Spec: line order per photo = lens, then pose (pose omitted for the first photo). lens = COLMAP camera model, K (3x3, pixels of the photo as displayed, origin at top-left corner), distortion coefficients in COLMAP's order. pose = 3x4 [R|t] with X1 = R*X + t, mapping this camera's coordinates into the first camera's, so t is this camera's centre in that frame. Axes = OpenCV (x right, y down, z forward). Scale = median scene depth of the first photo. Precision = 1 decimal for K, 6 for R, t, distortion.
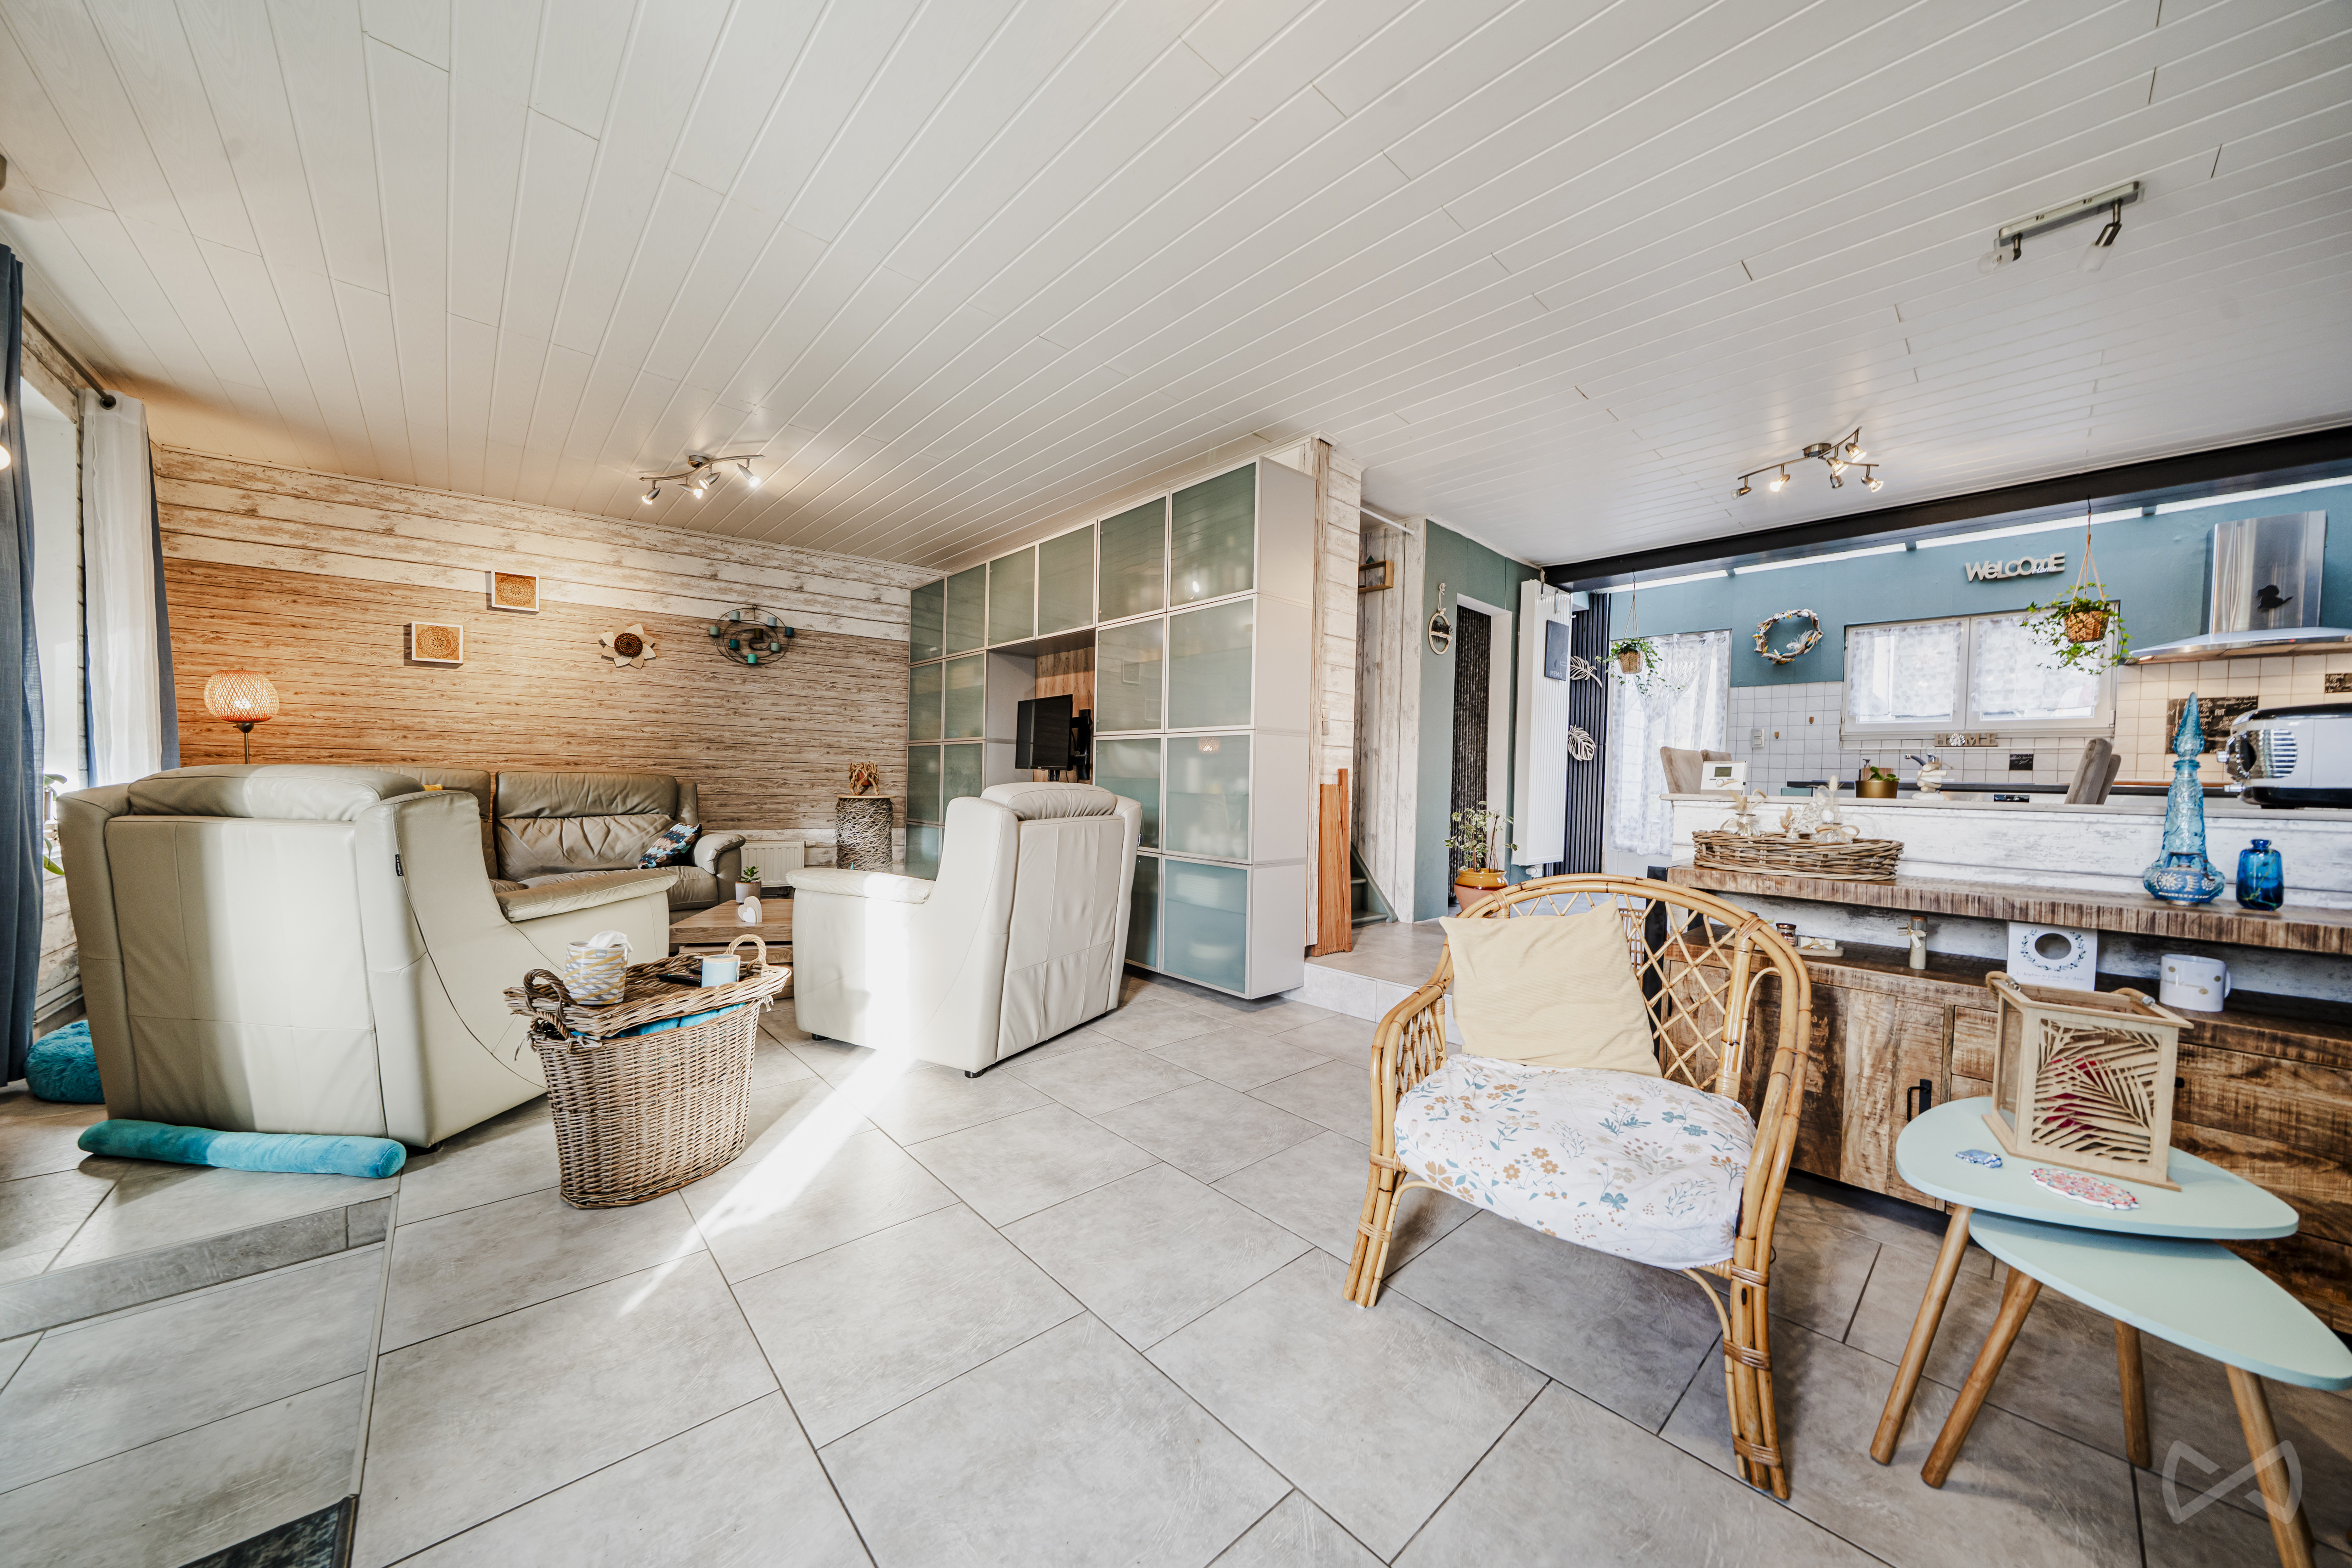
lens RADIAL K [[804.9, 0, 1176.0], [0, 804.9, 784.0], [0, 0, 1]] dist [-0.002328, -0.000023]
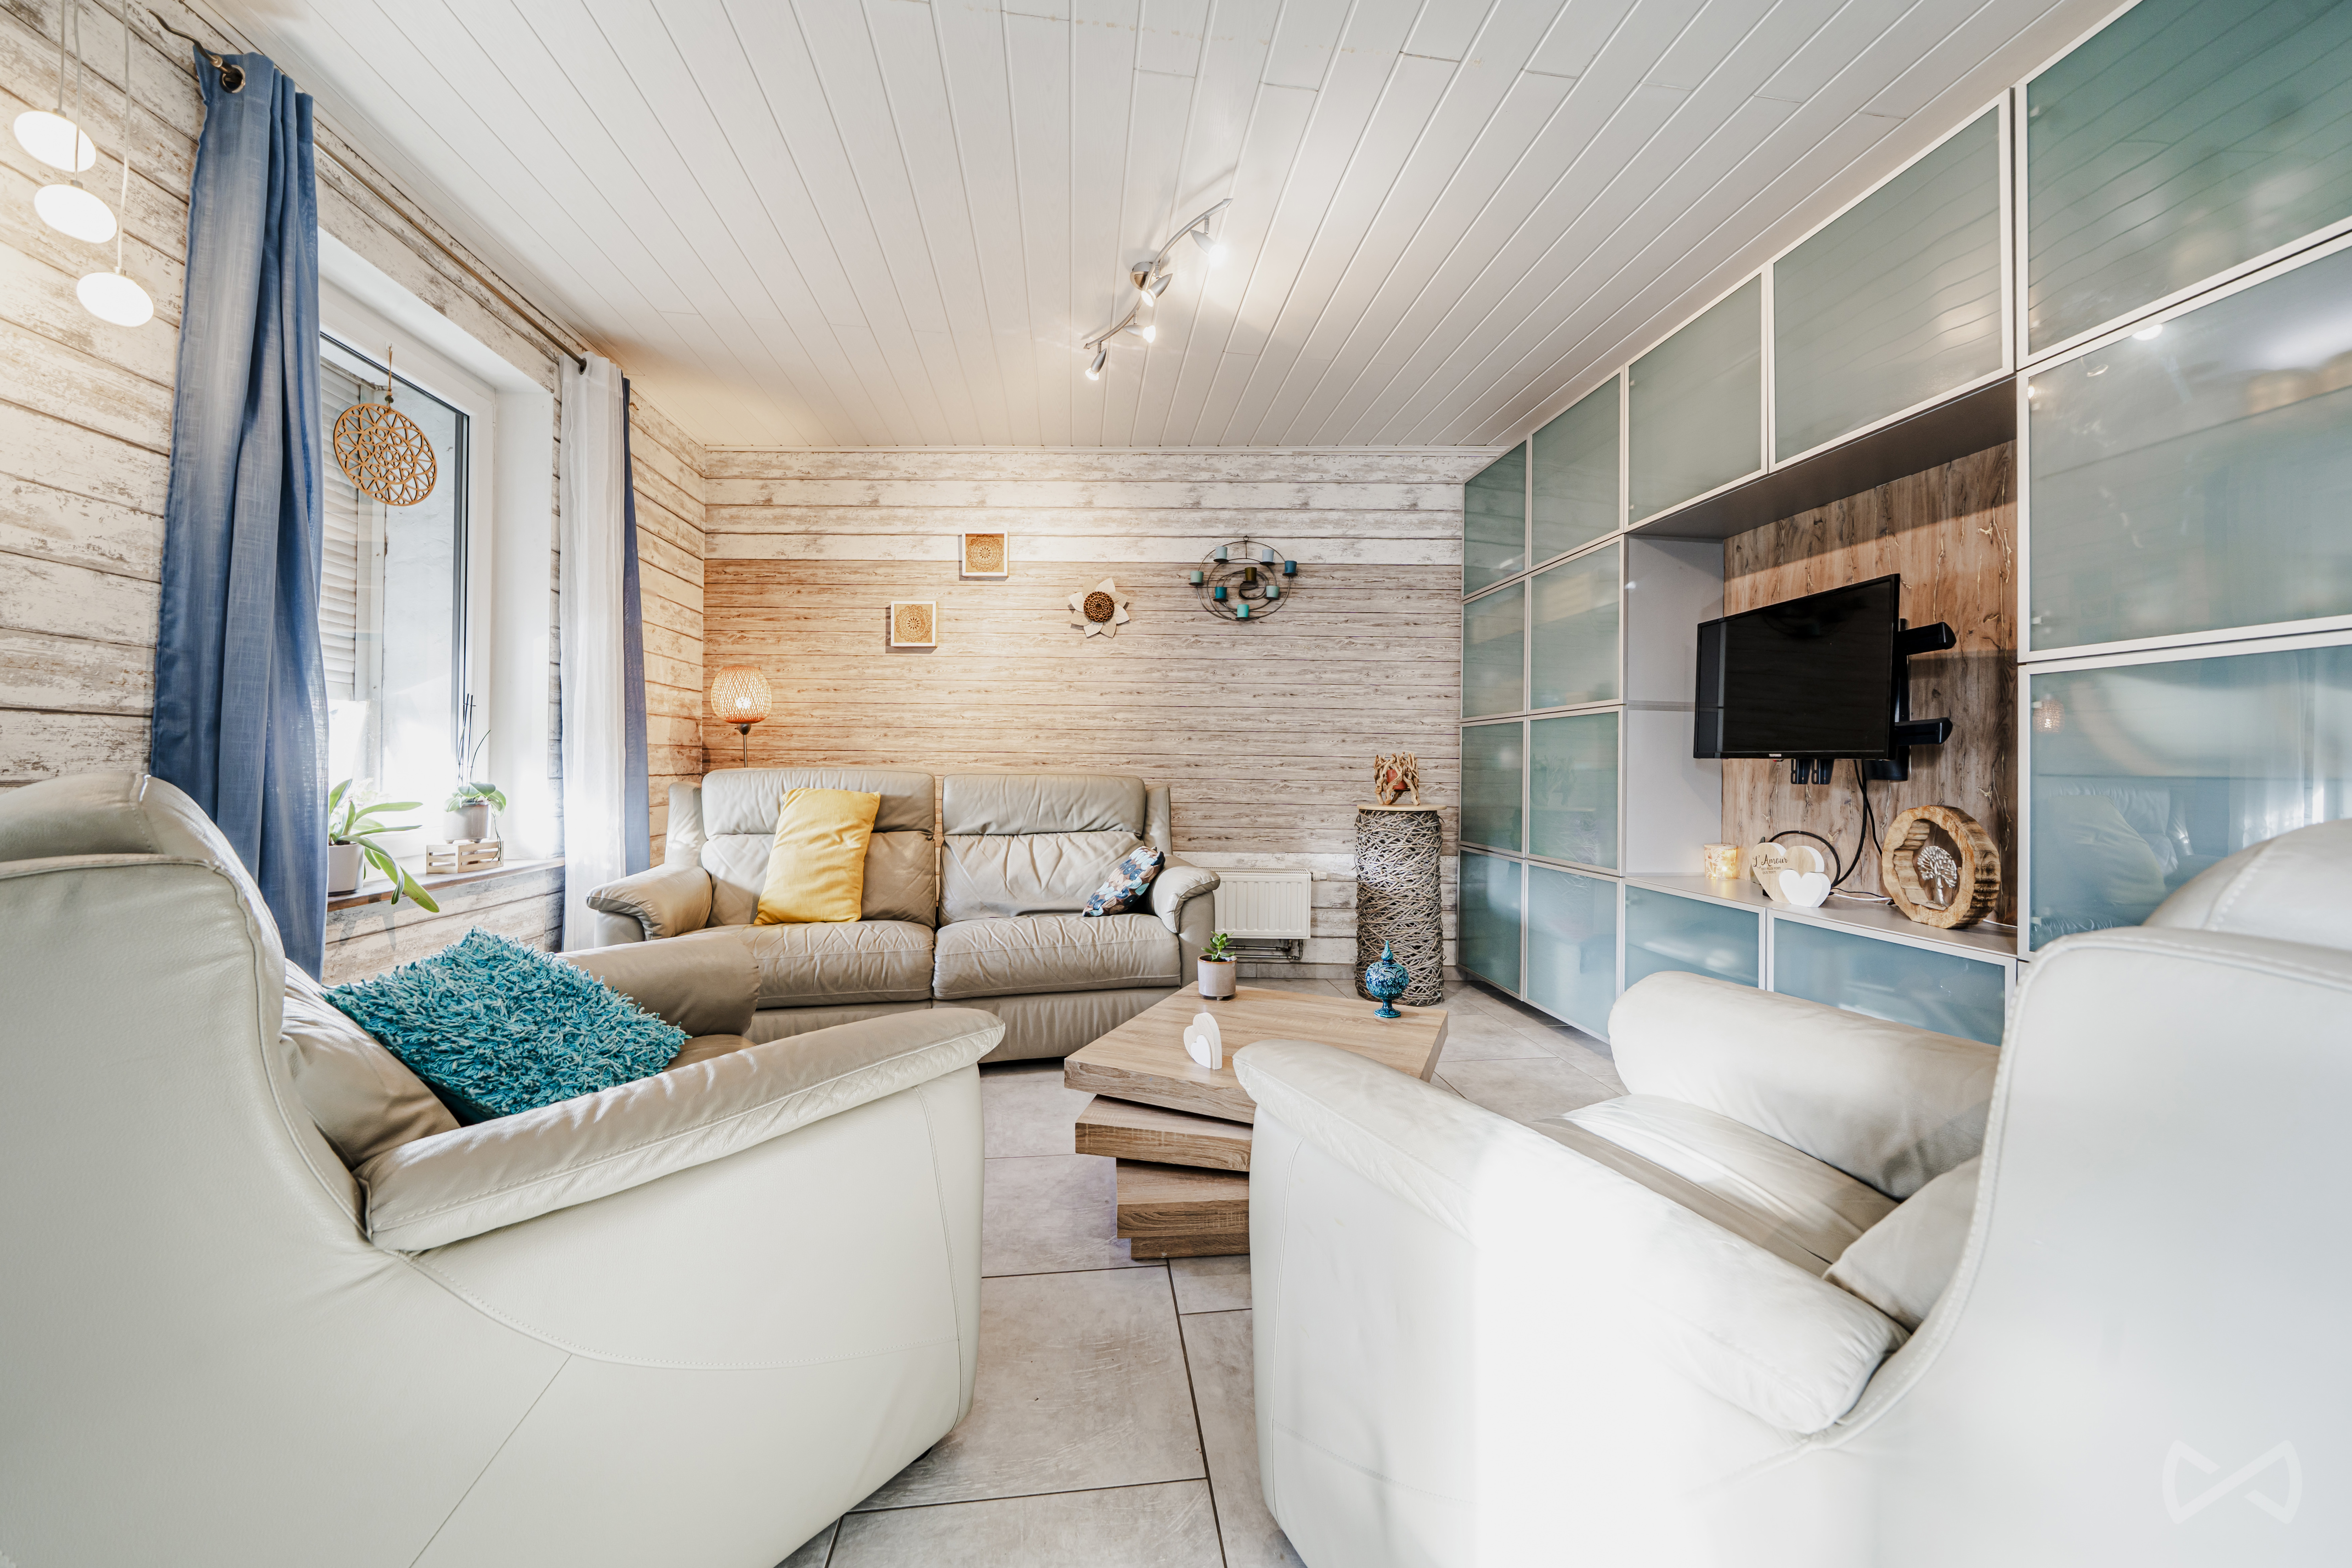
lens RADIAL K [[804.9, 0, 1176.0], [0, 804.9, 784.0], [0, 0, 1]] dist [-0.002328, -0.000023]
pose [[0.815945, -0.001210, -0.578128, -0.177571], [0.005610, 0.999967, 0.005825, -0.008292], [0.578102, -0.007996, 0.815925, 0.415850]]
